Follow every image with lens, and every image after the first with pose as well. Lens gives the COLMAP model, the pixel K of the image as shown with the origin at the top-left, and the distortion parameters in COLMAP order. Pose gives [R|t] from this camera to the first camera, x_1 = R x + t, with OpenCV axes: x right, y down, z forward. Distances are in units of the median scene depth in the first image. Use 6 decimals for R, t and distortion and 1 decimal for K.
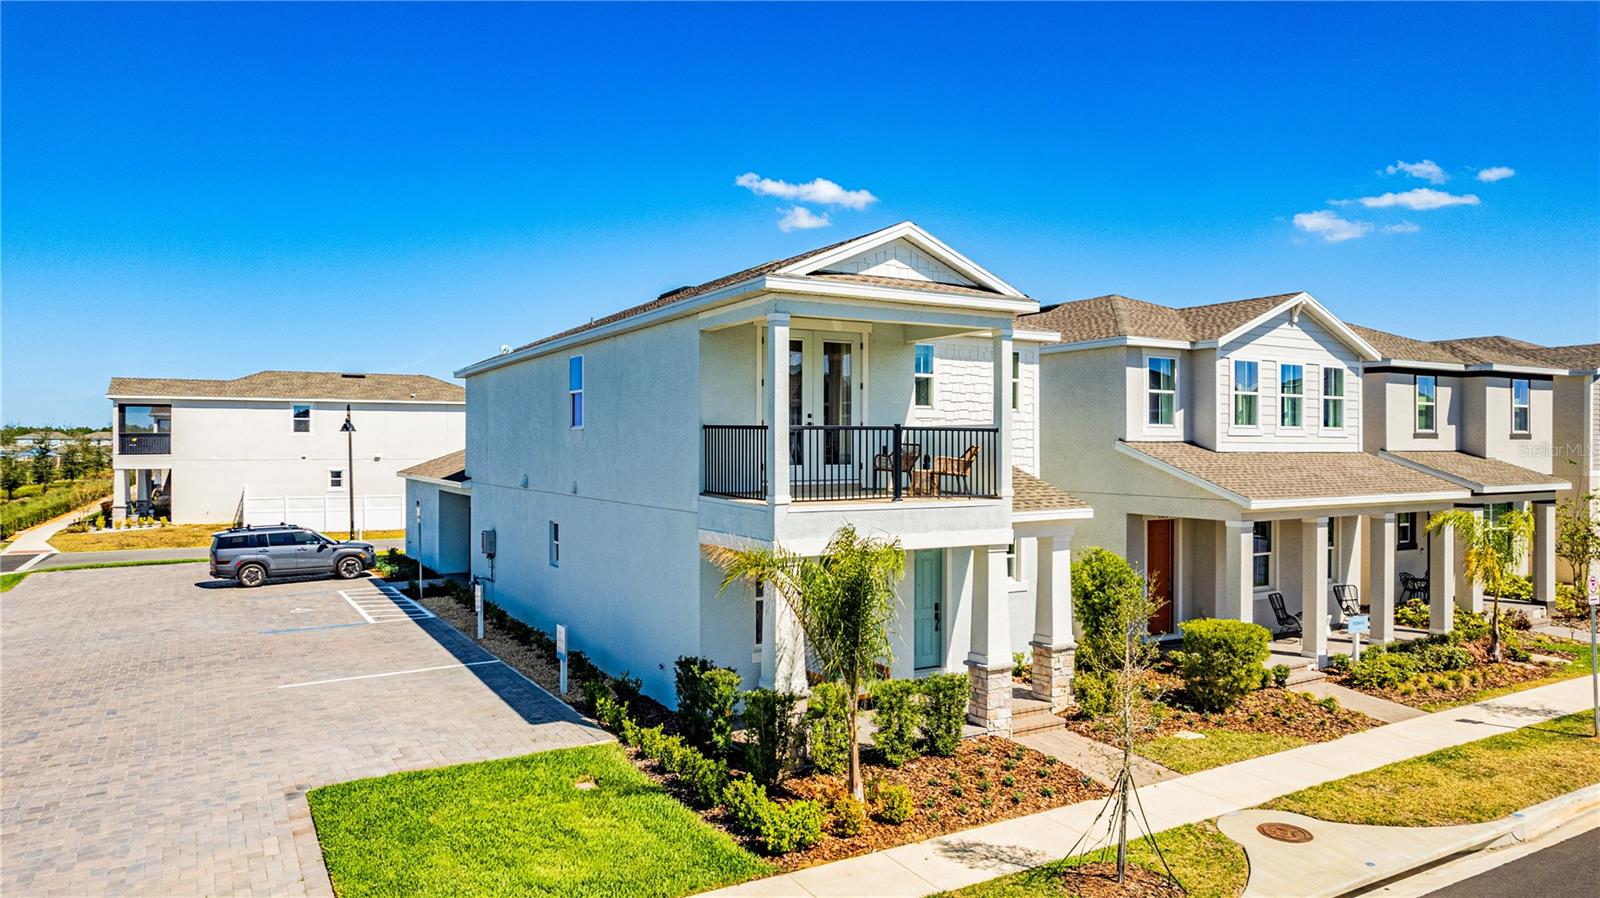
lens RADIAL K [[1024.0, 0, 805.5], [0, 1024.0, 448.0], [0, 0, 1]] dist [-0.066728, 0.061366]
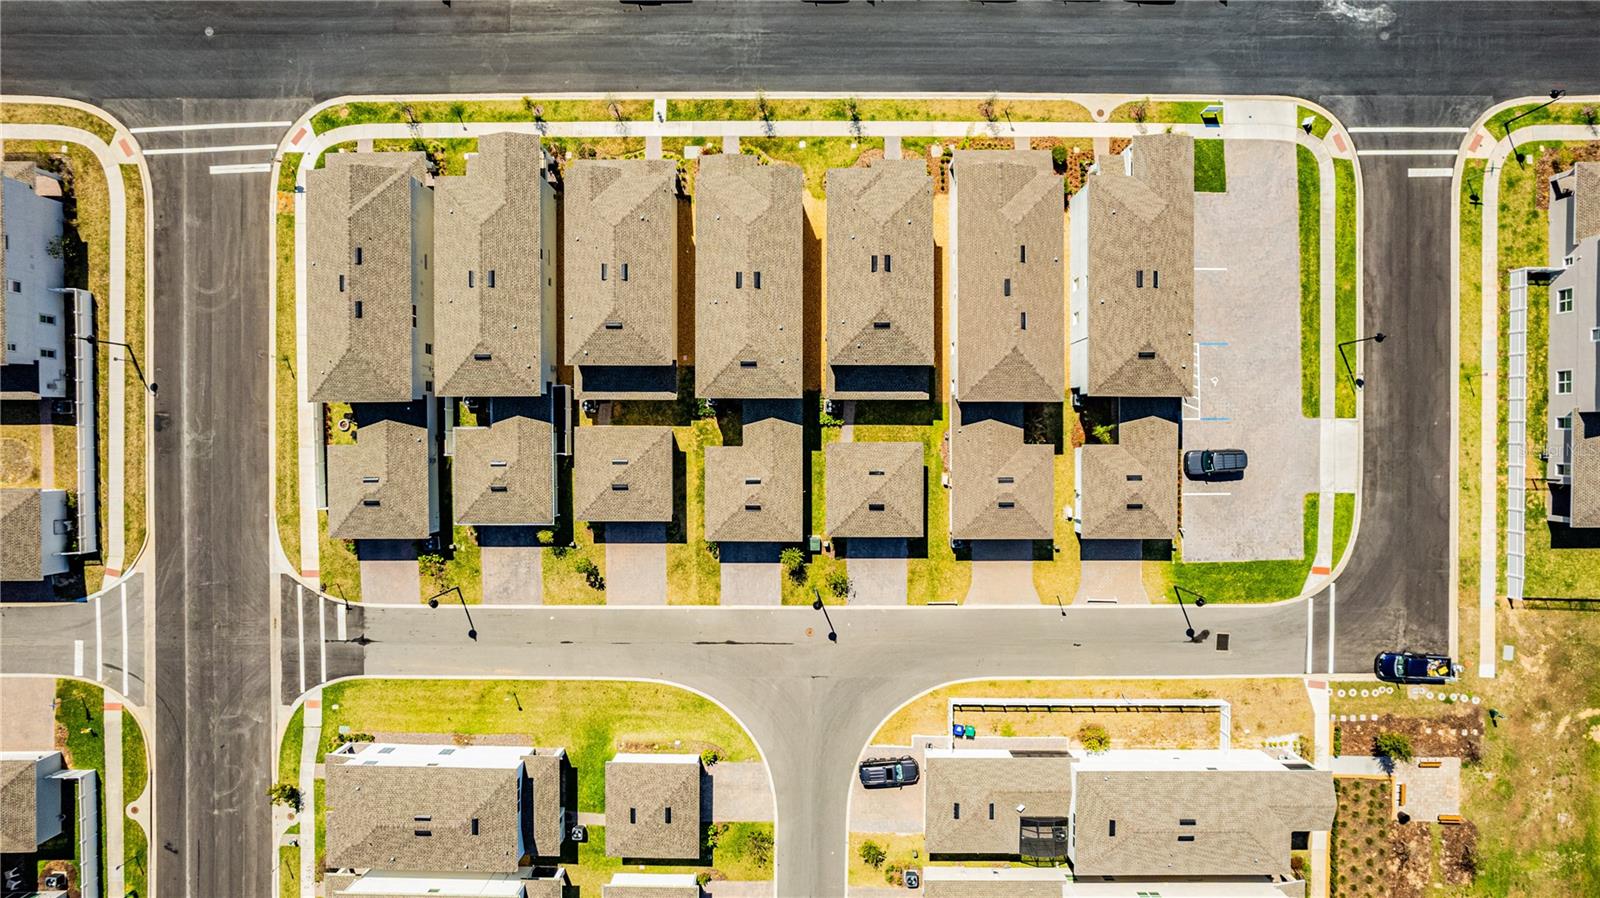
lens RADIAL K [[1024.0, 0, 805.5], [0, 1024.0, 448.0], [0, 0, 1]] dist [-0.066728, 0.061366]
pose [[-0.864031, -0.503356, -0.009108, 0.744912], [-0.002182, -0.014347, 0.999895, -4.286720], [-0.503433, 0.863960, 0.011298, 2.575225]]
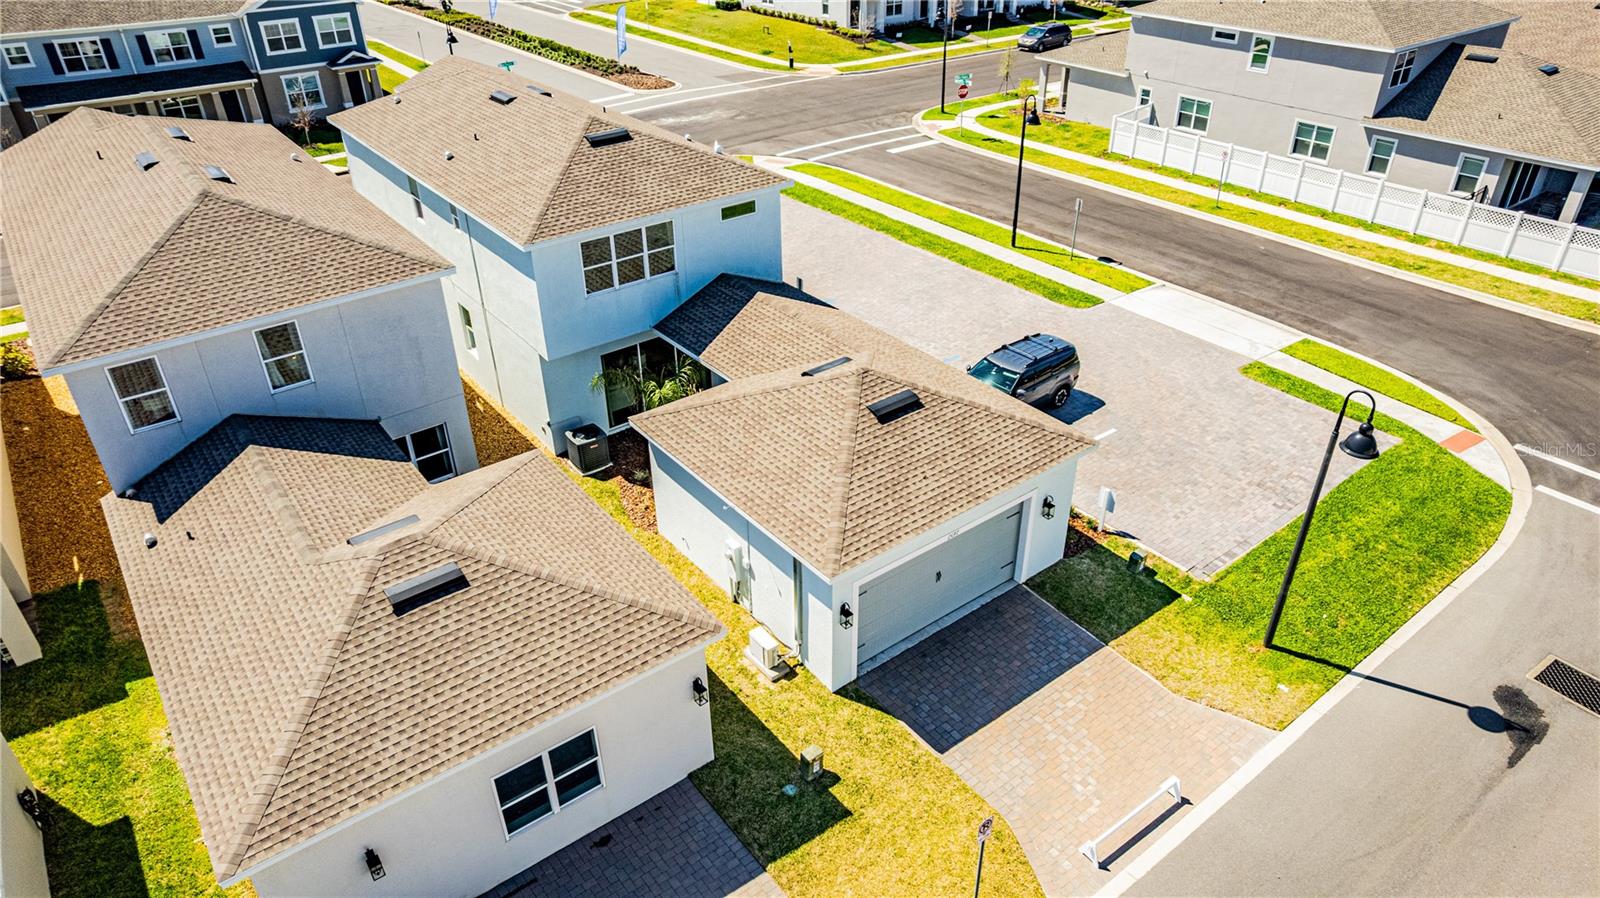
lens RADIAL K [[1017.9, 0, 800.0], [0, 1017.9, 449.0], [0, 0, 1]] dist [-0.072235, 0.059813]
pose [[-0.992016, 0.076408, -0.100328, -0.388536], [0.011827, 0.848416, 0.529198, -0.586319], [0.125555, 0.523786, -0.842546, 3.132596]]
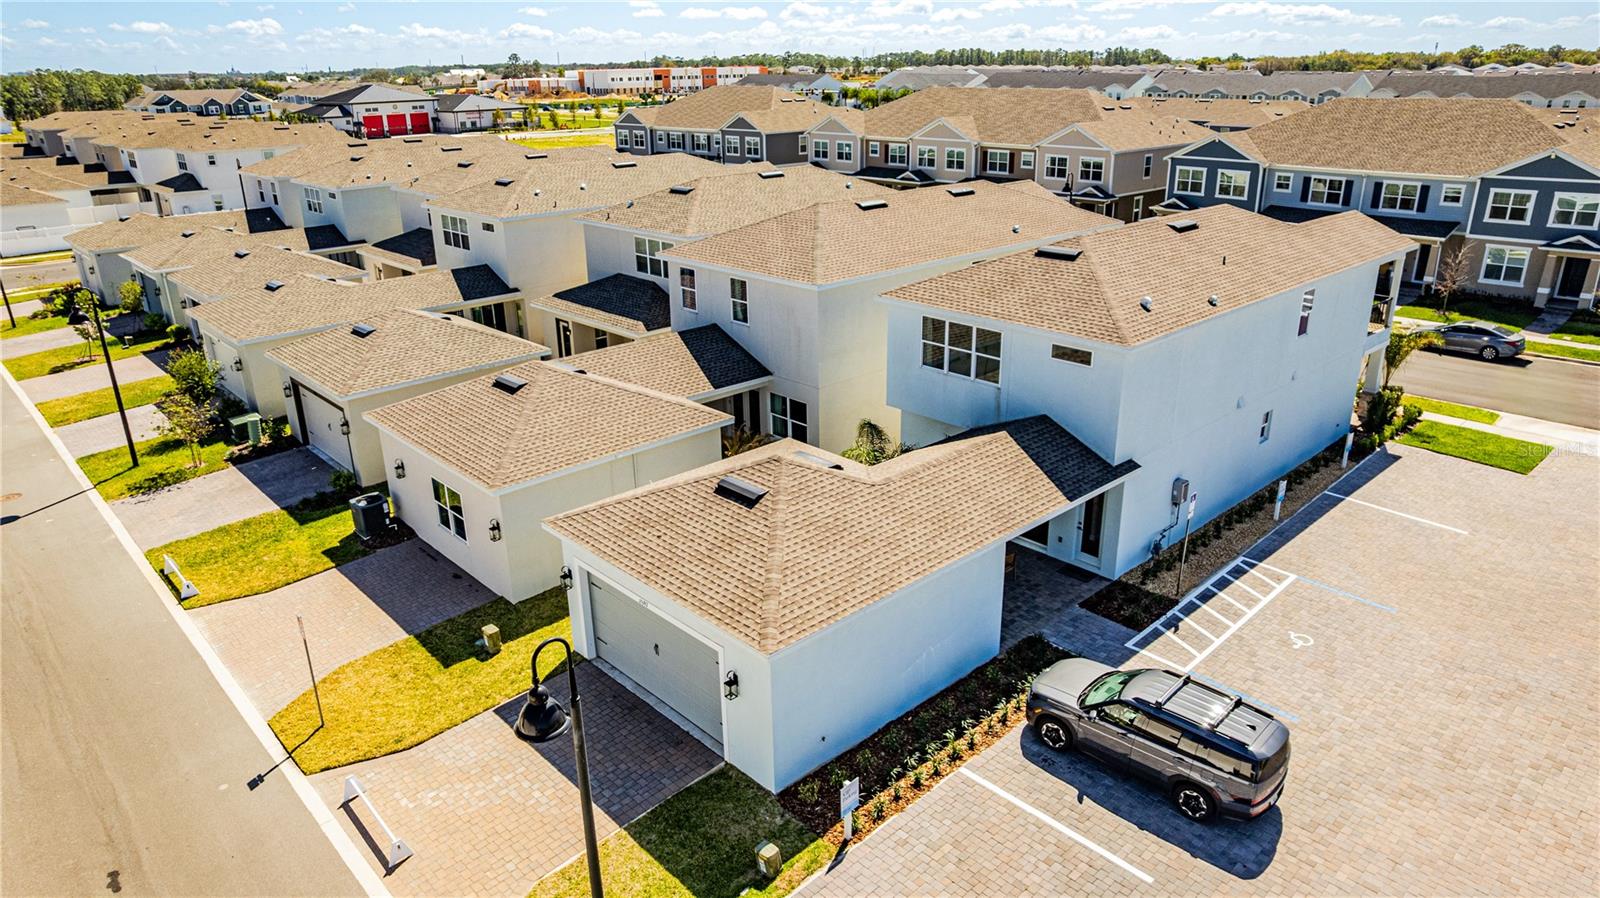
lens RADIAL K [[1020.2, 0, 801.8], [0, 1020.2, 455.2], [0, 0, 1]] dist [-0.094252, 0.103815]
pose [[-0.225469, -0.348508, 0.909783, -1.649683], [0.015640, 0.932414, 0.361054, -0.456283], [-0.974125, 0.095636, -0.204780, 2.302359]]
